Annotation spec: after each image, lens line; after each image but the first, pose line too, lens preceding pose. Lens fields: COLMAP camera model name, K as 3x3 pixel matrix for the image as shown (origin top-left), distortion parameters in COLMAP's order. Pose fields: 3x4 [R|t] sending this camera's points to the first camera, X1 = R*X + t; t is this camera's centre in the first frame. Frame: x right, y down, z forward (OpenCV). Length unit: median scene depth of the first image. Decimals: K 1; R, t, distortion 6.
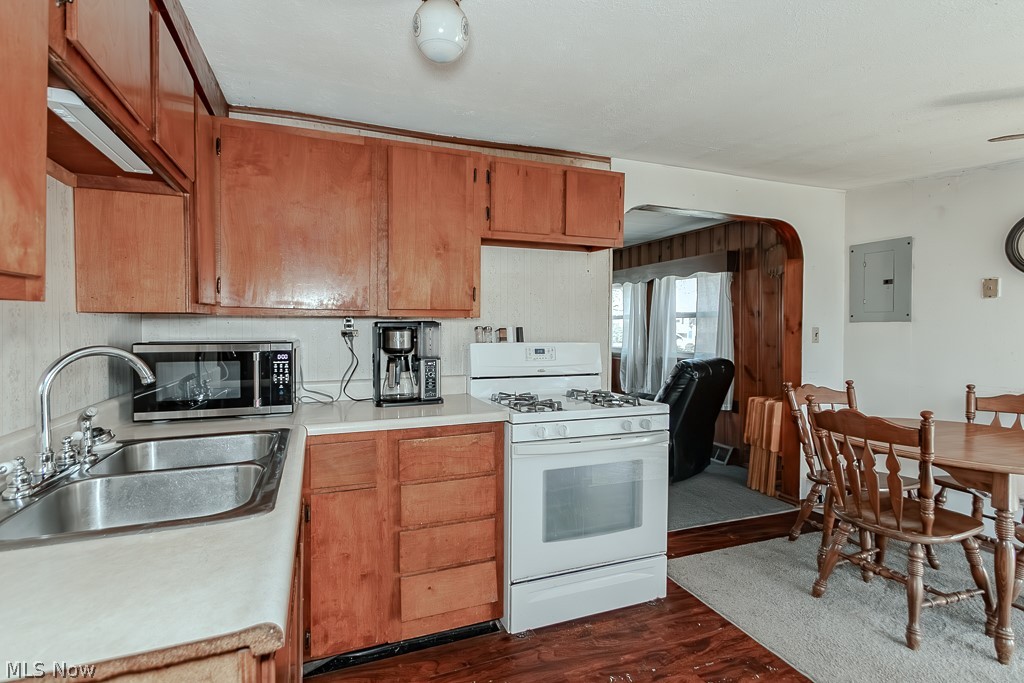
lens RADIAL K [[484.1, 0, 487.8], [0, 484.1, 337.3], [0, 0, 1]] dist [0.015610, -0.006471]
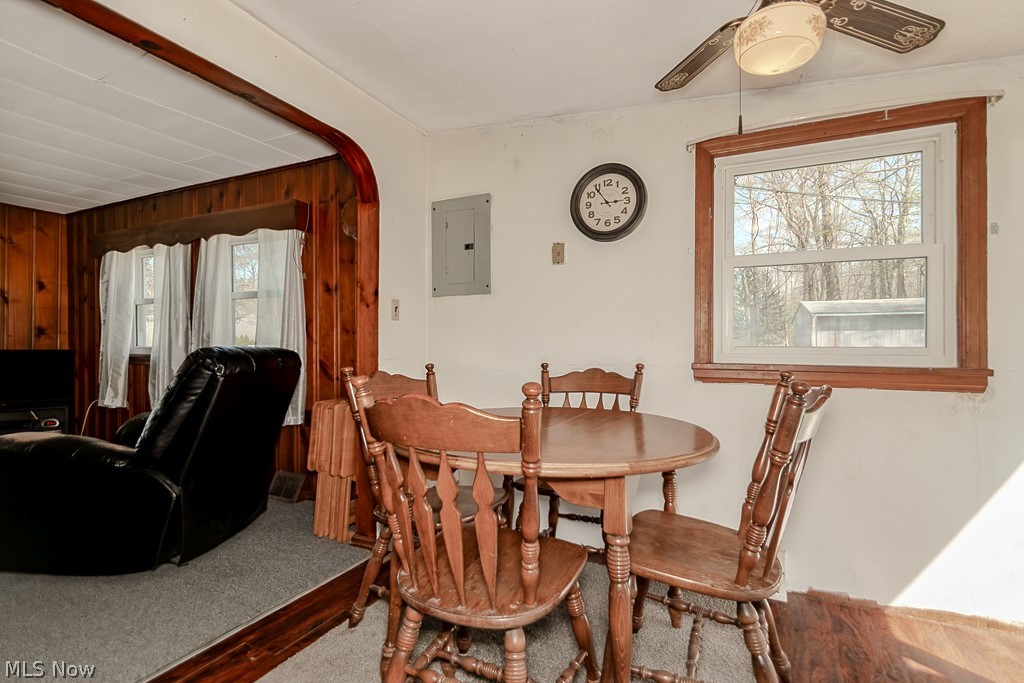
lens RADIAL K [[484.1, 0, 506.9], [0, 484.1, 340.3], [0, 0, 1]] dist [0.015610, -0.006471]
pose [[0.717838, 0.010229, 0.696135, 0.294020], [0.011708, 0.999573, -0.026762, 0.067019], [-0.696112, 0.027361, 0.717412, 0.367197]]
